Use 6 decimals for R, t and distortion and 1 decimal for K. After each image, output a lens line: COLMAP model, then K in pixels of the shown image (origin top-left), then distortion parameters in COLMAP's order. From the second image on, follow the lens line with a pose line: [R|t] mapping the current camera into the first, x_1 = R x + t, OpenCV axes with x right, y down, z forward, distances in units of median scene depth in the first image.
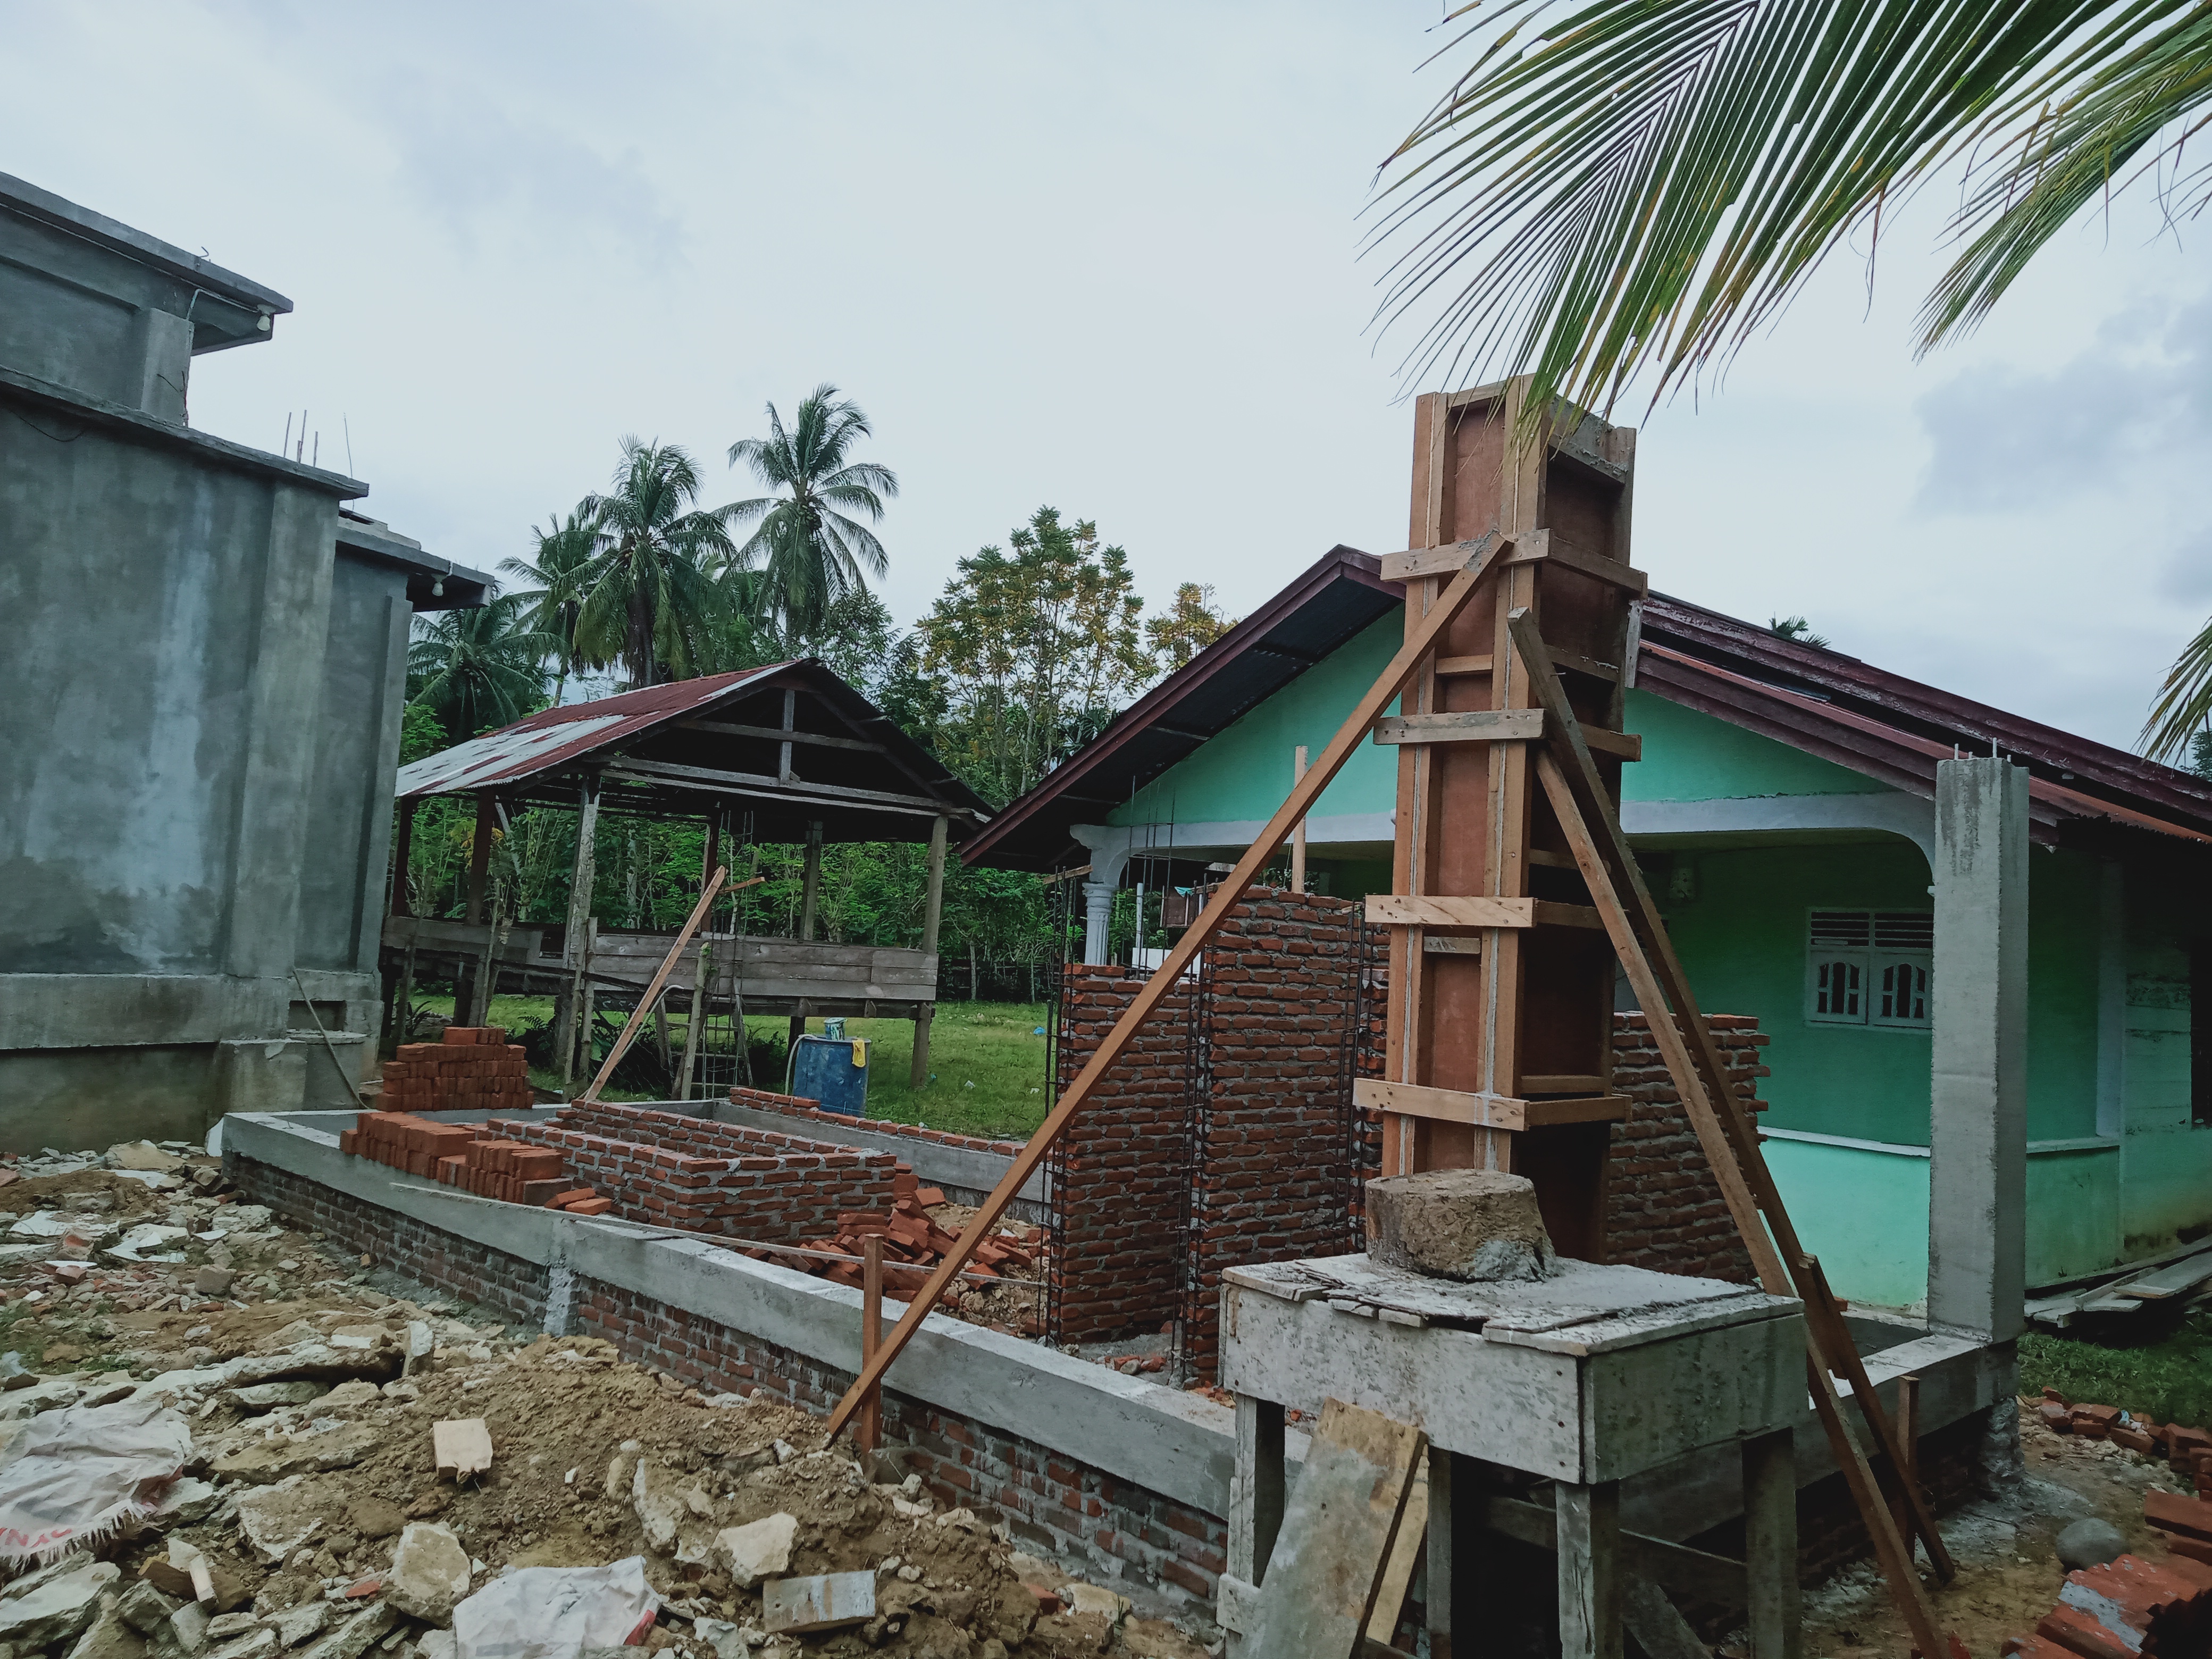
lens RADIAL K [[1626.8, 0, 1115.3], [0, 1626.8, 824.5], [0, 0, 1]] dist [0.098574, -0.096383]
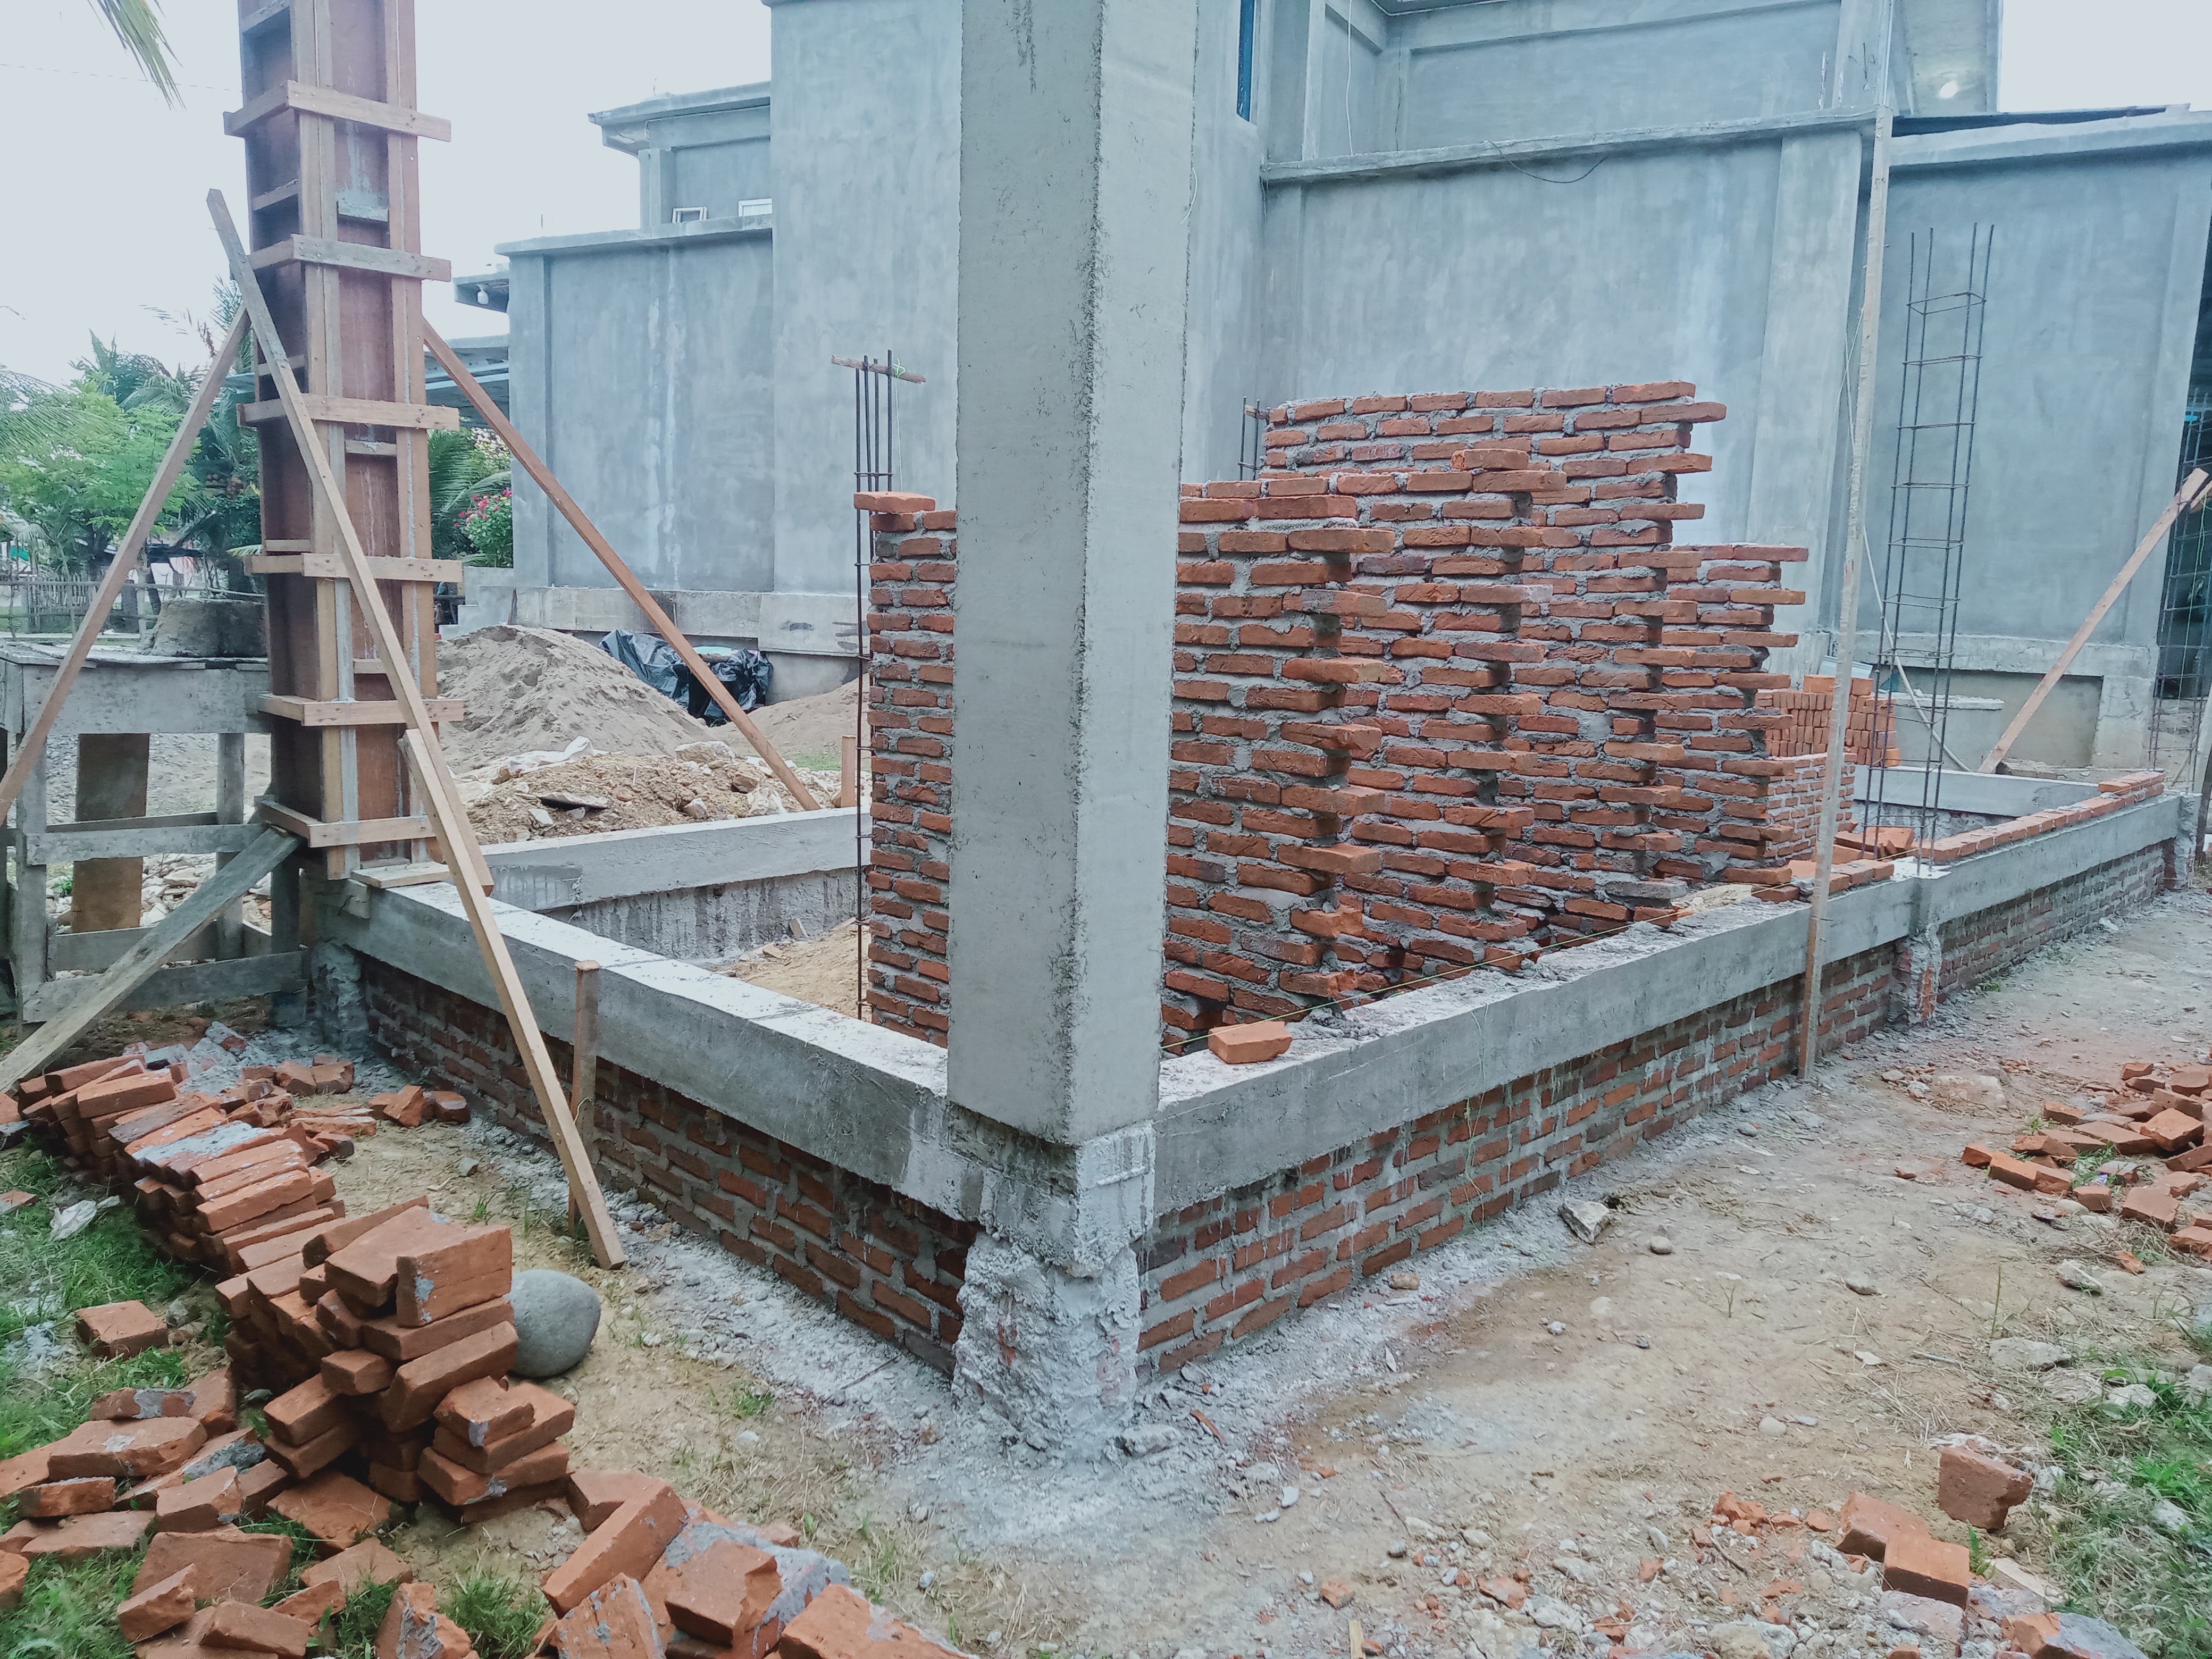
lens RADIAL K [[1626.8, 0, 1115.3], [0, 1626.8, 824.5], [0, 0, 1]] dist [0.098574, -0.096383]
pose [[0.027971, 0.088632, -0.995672, 0.468031], [0.050776, 0.994650, 0.089967, 0.085975], [0.998318, -0.053073, 0.023321, 0.481691]]
